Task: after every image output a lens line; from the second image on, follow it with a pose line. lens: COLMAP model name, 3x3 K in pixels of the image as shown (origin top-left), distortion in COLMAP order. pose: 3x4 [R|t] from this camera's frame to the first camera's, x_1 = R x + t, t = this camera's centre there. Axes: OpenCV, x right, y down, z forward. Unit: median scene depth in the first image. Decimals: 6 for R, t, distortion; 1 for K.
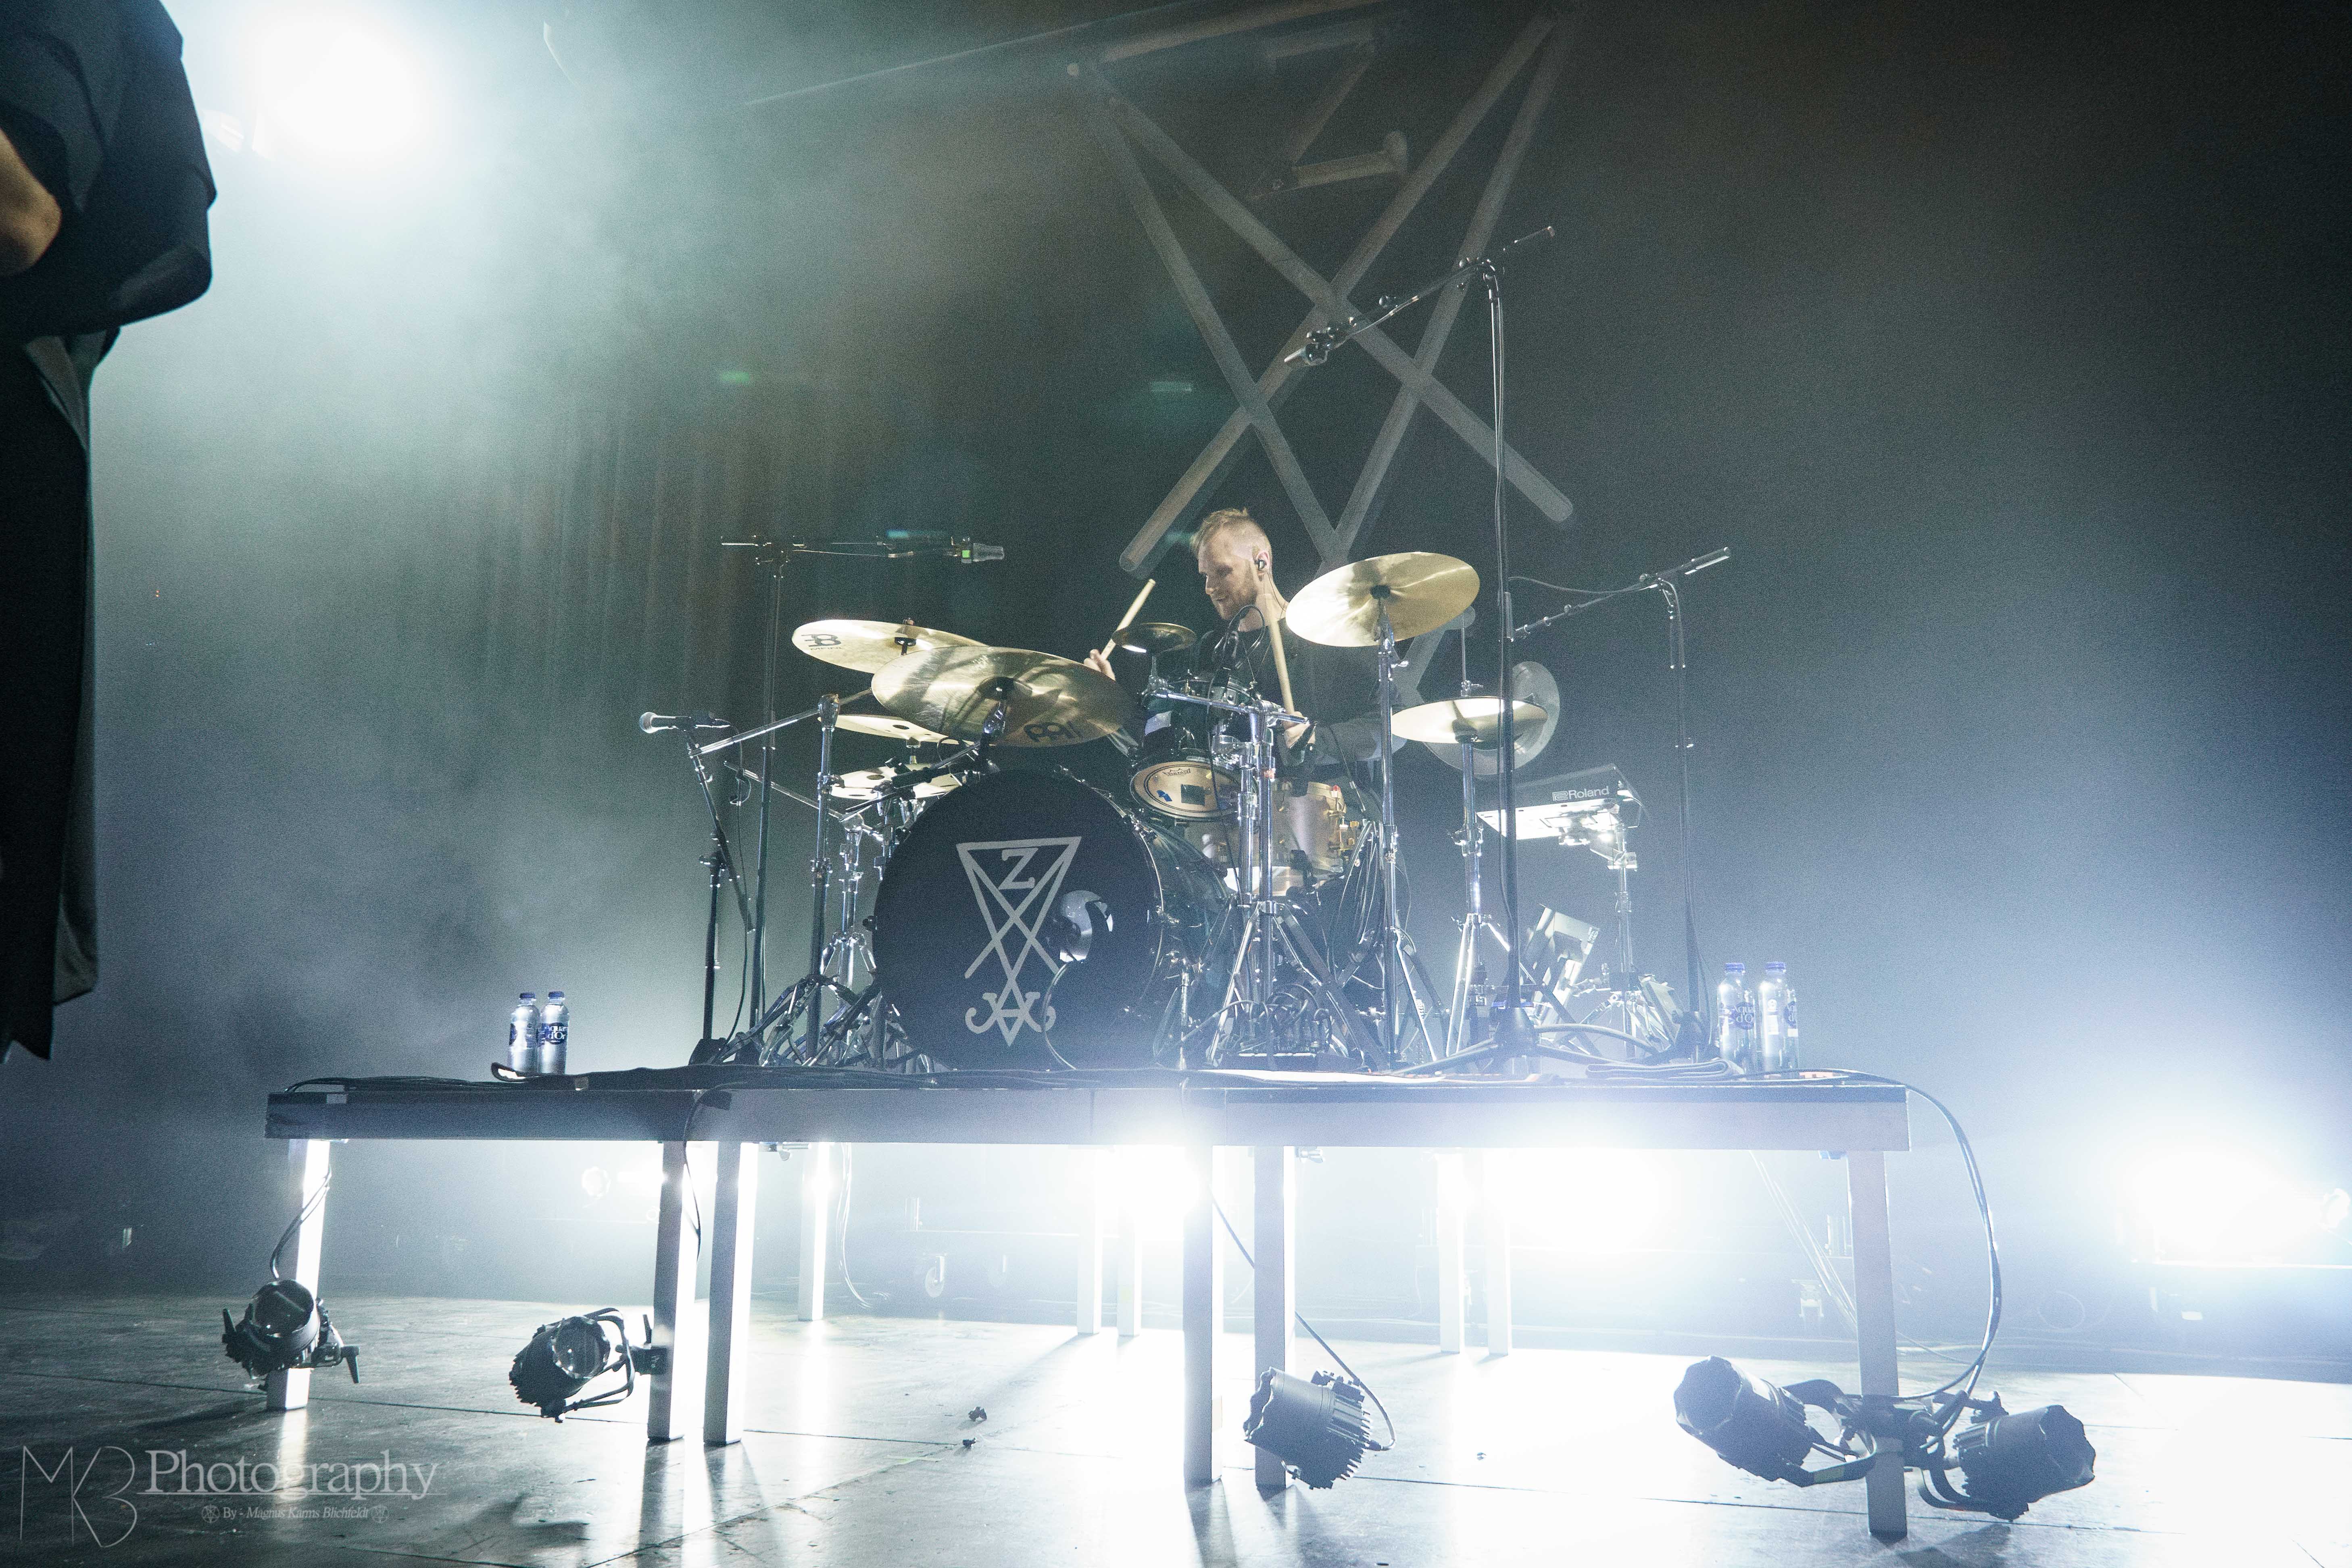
lens RADIAL K [[1776.0, 0, 1176.0], [0, 1776.0, 784.0], [0, 0, 1]] dist [0.001199, 0.000677]
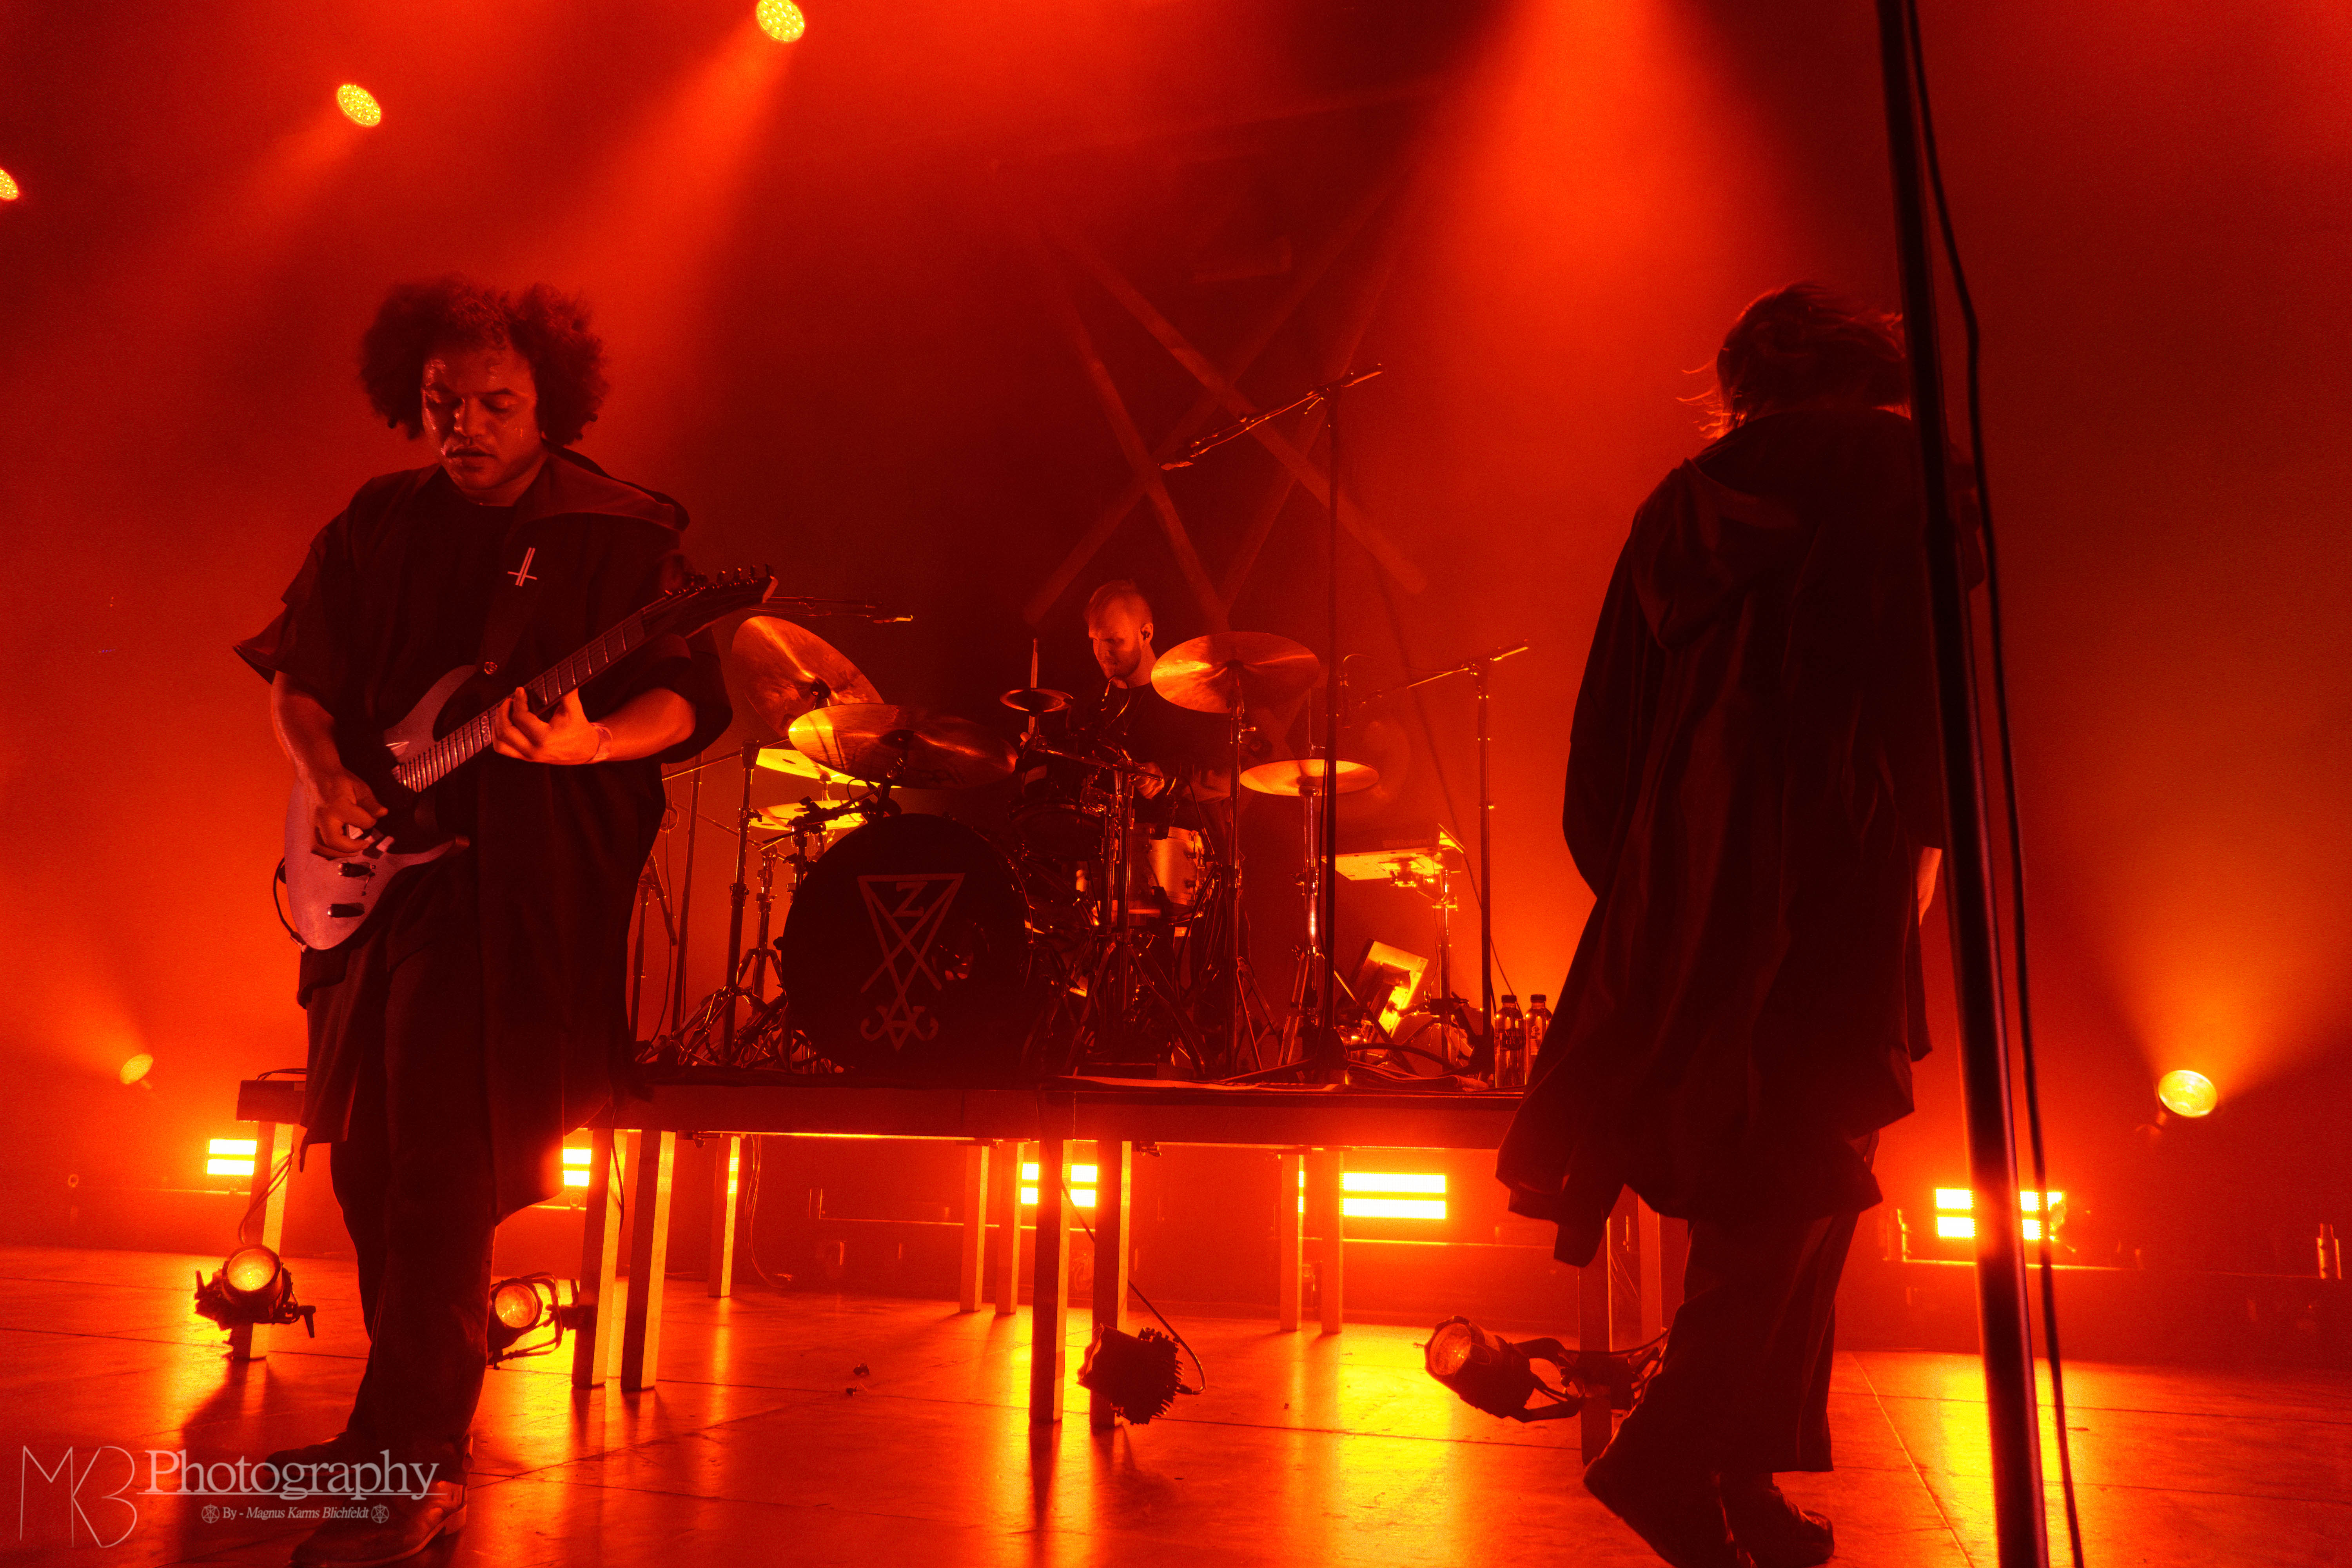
lens RADIAL K [[1739.2, 0, 1176.0], [0, 1739.2, 784.0], [0, 0, 1]] dist [-0.002422, -0.000906]
pose [[0.998748, 0.025845, 0.042822, 0.033847], [-0.025473, 0.999633, -0.009195, -0.021314], [-0.043044, 0.008092, 0.999040, -0.140506]]
